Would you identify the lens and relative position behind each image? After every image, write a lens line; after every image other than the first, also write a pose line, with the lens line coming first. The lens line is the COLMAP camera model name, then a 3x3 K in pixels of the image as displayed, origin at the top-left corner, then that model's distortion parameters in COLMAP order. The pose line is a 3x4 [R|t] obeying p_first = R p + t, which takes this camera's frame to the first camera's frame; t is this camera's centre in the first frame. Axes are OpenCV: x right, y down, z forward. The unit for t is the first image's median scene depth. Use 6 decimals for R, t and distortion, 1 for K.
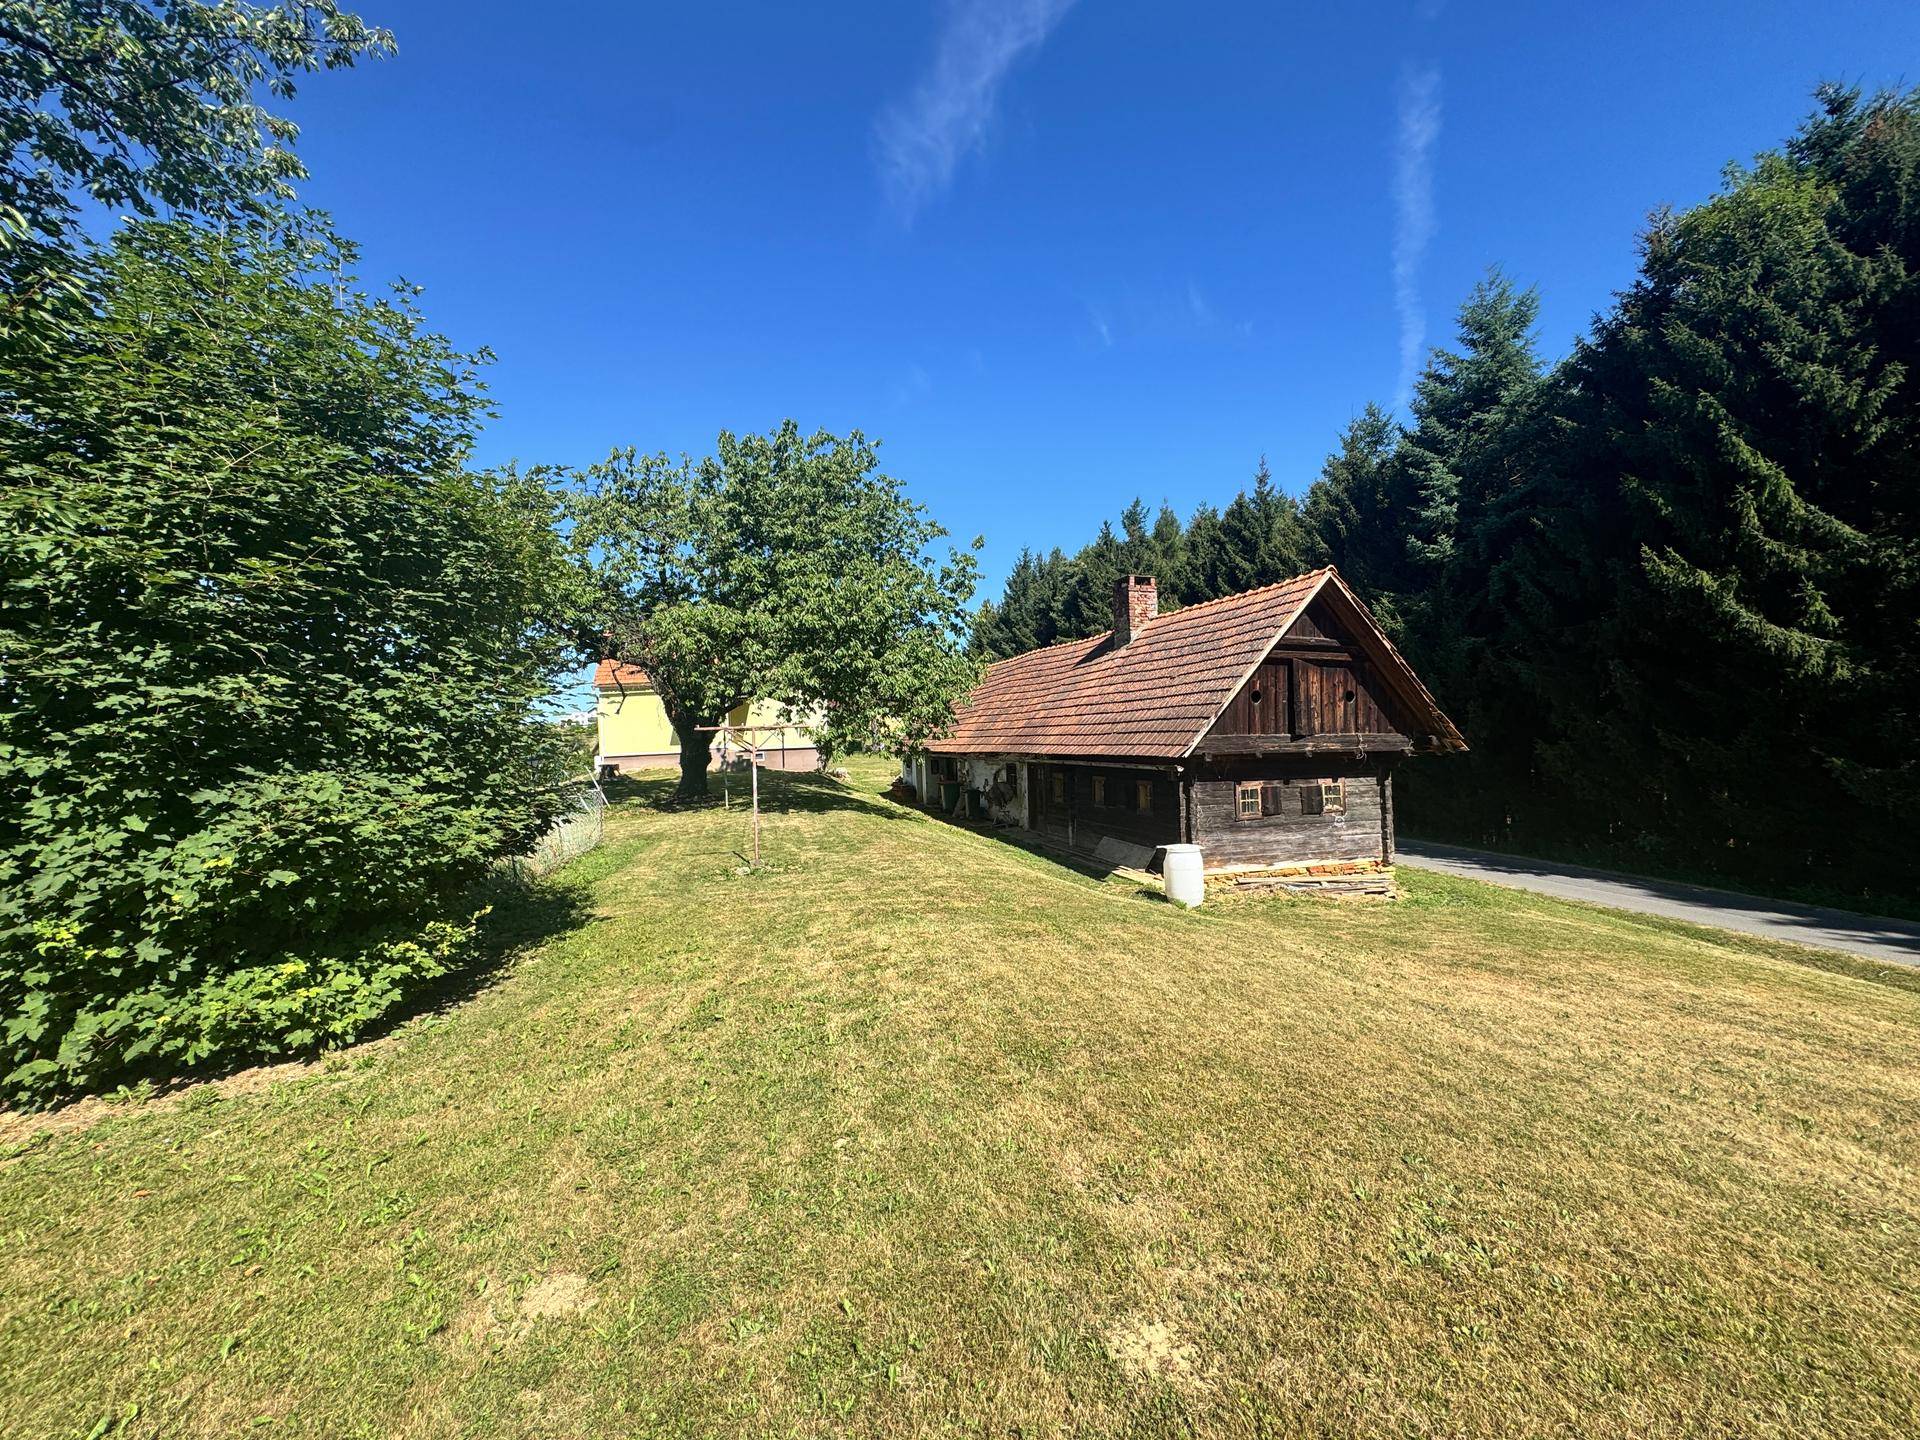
lens RADIAL K [[765.2, 0, 956.9], [0, 765.2, 712.7], [0, 0, 1]] dist [-0.003502, 0.000628]
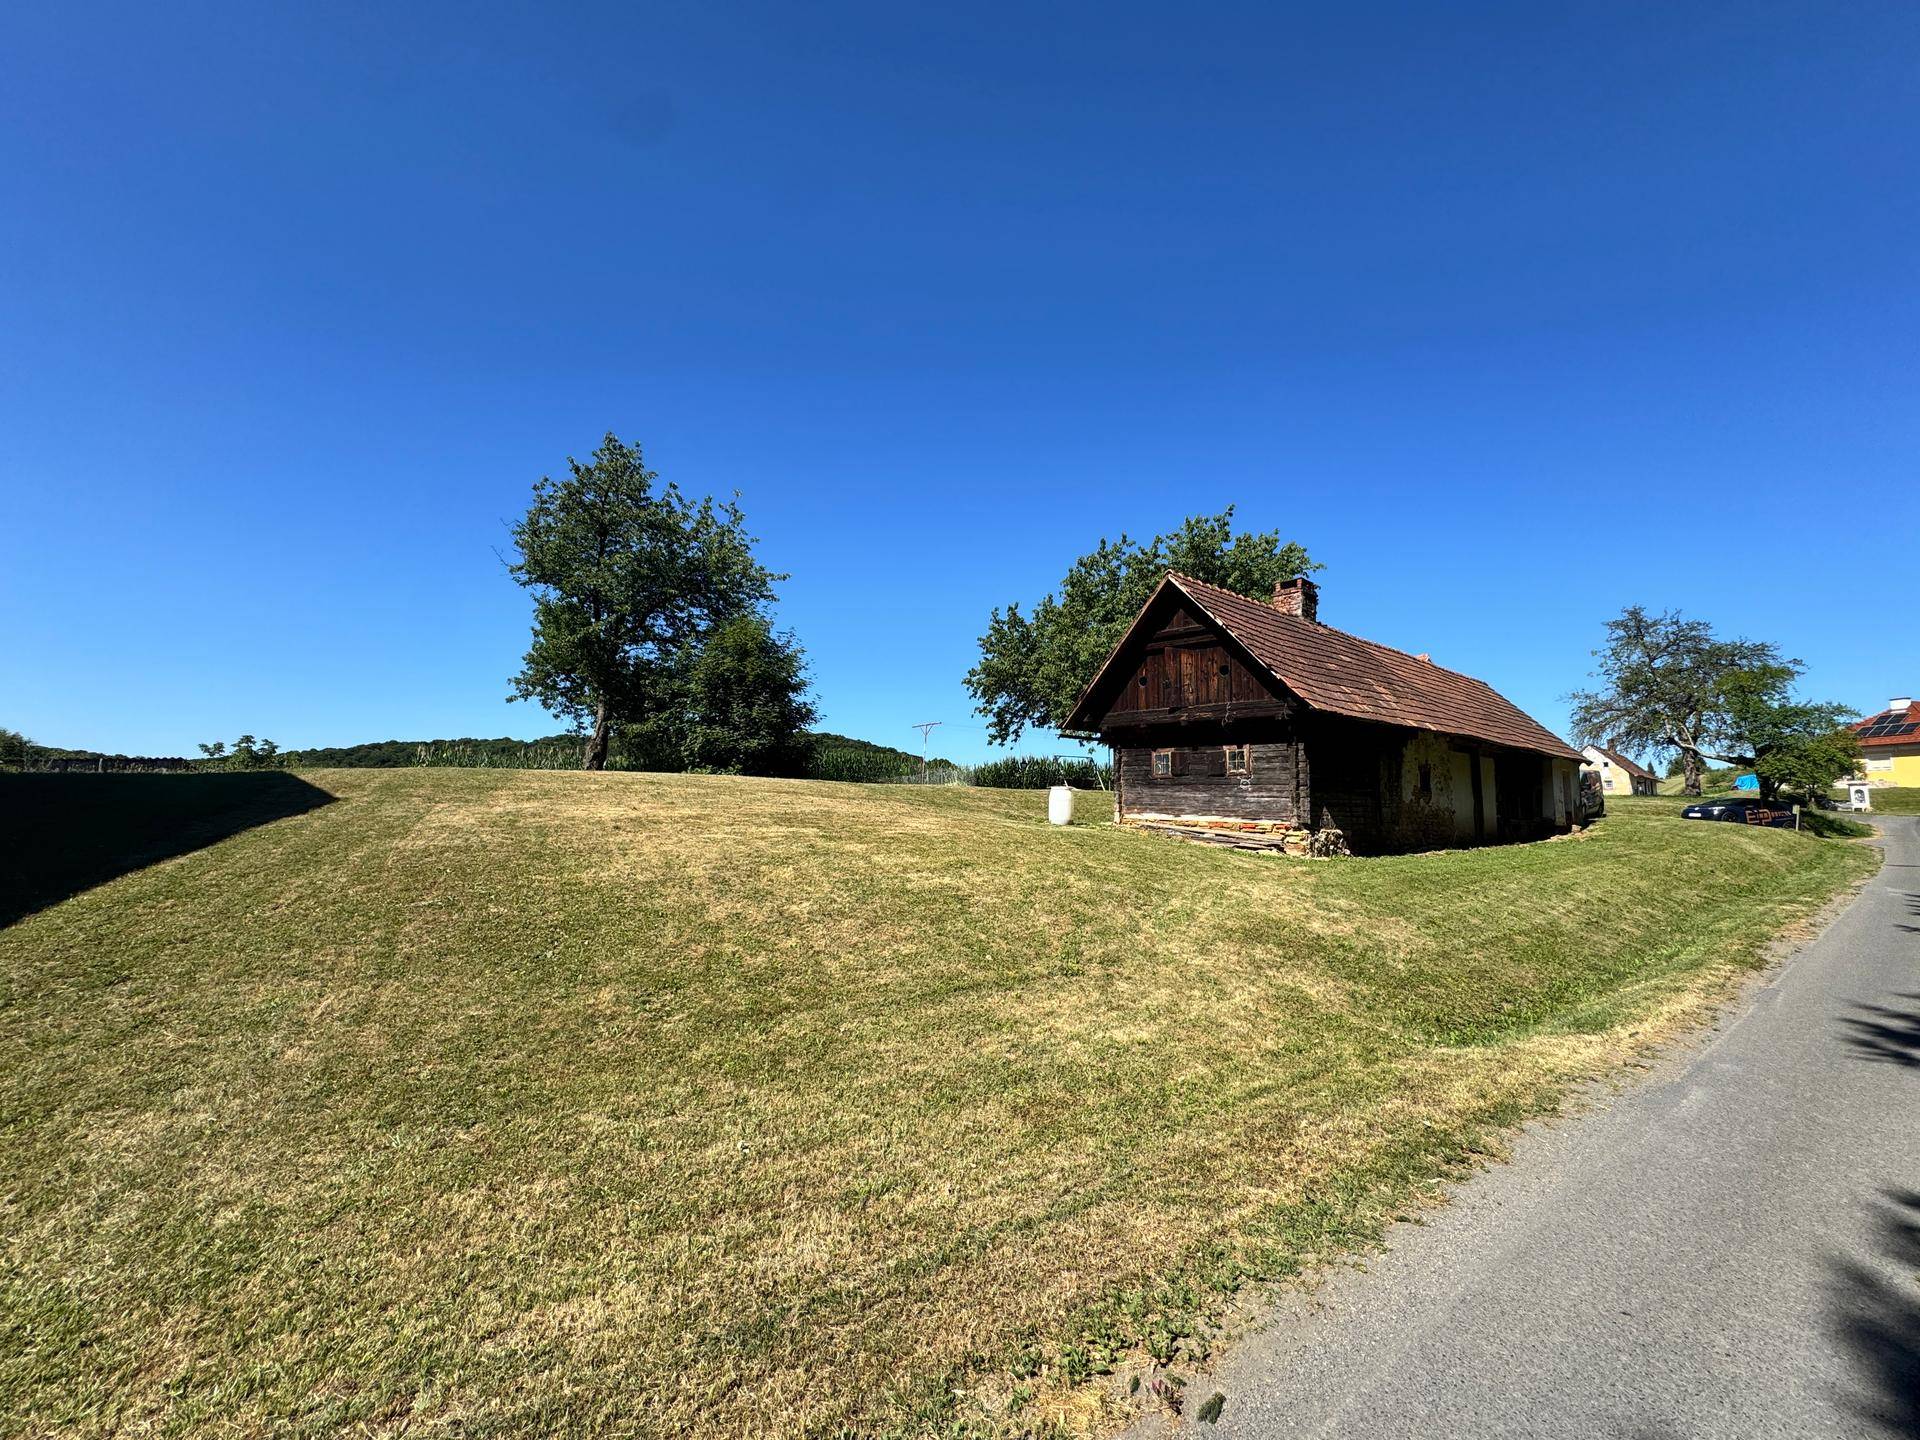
lens RADIAL K [[765.2, 0, 960.7], [0, 765.2, 721.8], [0, 0, 1]] dist [-0.003502, 0.000628]
pose [[0.365360, -0.071677, -0.928103, 1.429636], [0.002792, 0.997111, -0.075908, 0.140530], [0.930862, 0.025143, 0.364505, 0.229093]]
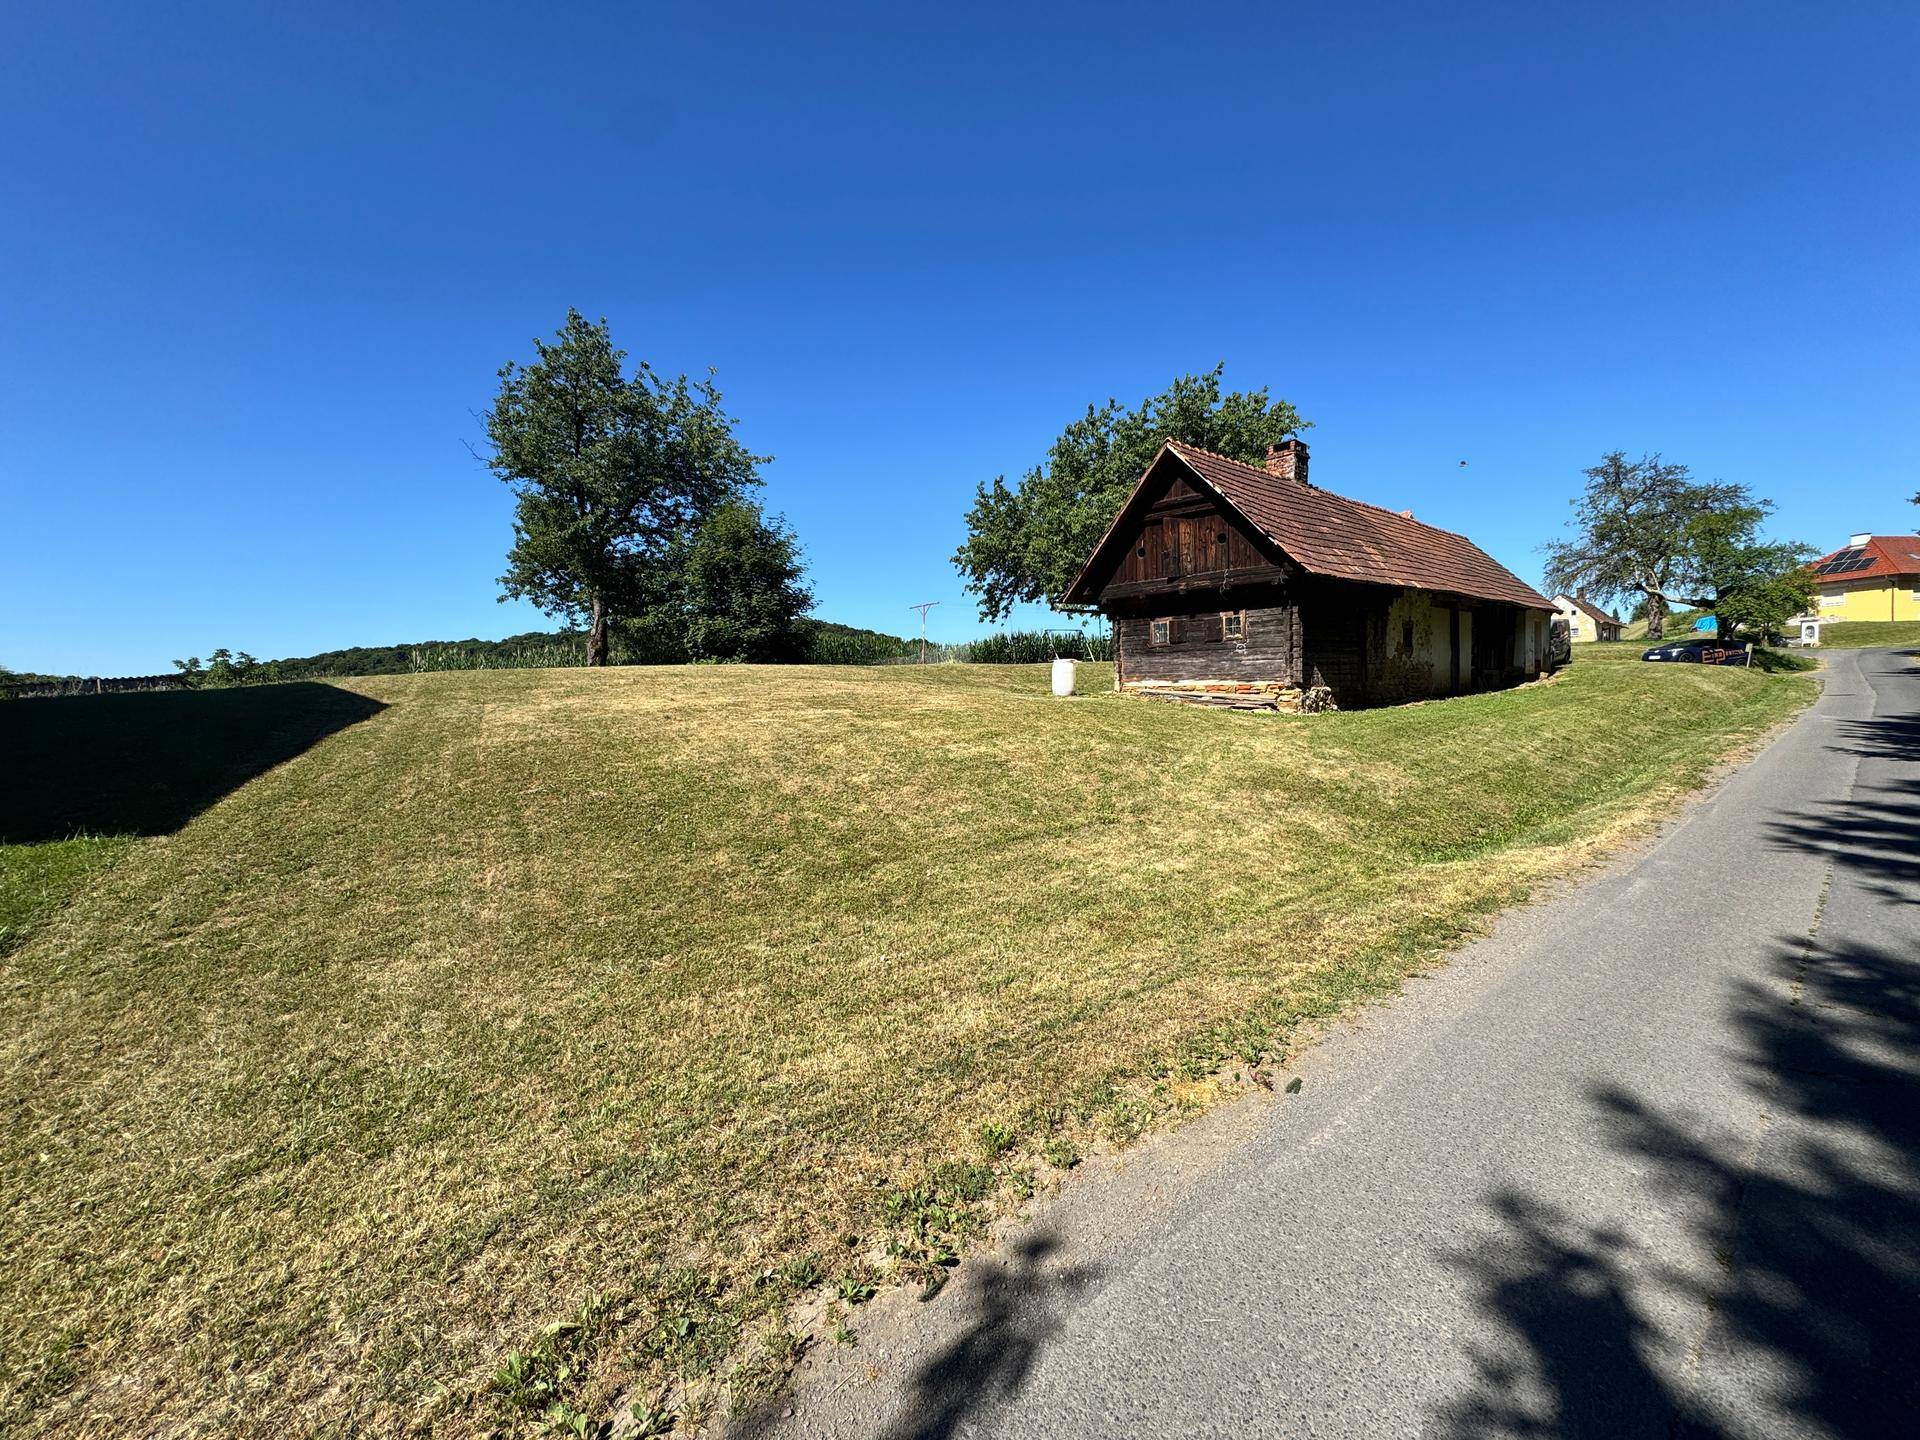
lens RADIAL K [[765.2, 0, 960.6], [0, 765.2, 721.7], [0, 0, 1]] dist [-0.003502, 0.000628]
pose [[0.391061, 0.056379, -0.918636, 1.455616], [0.051810, 0.995191, 0.083133, 0.140084], [0.918905, -0.080105, 0.386259, 0.165690]]
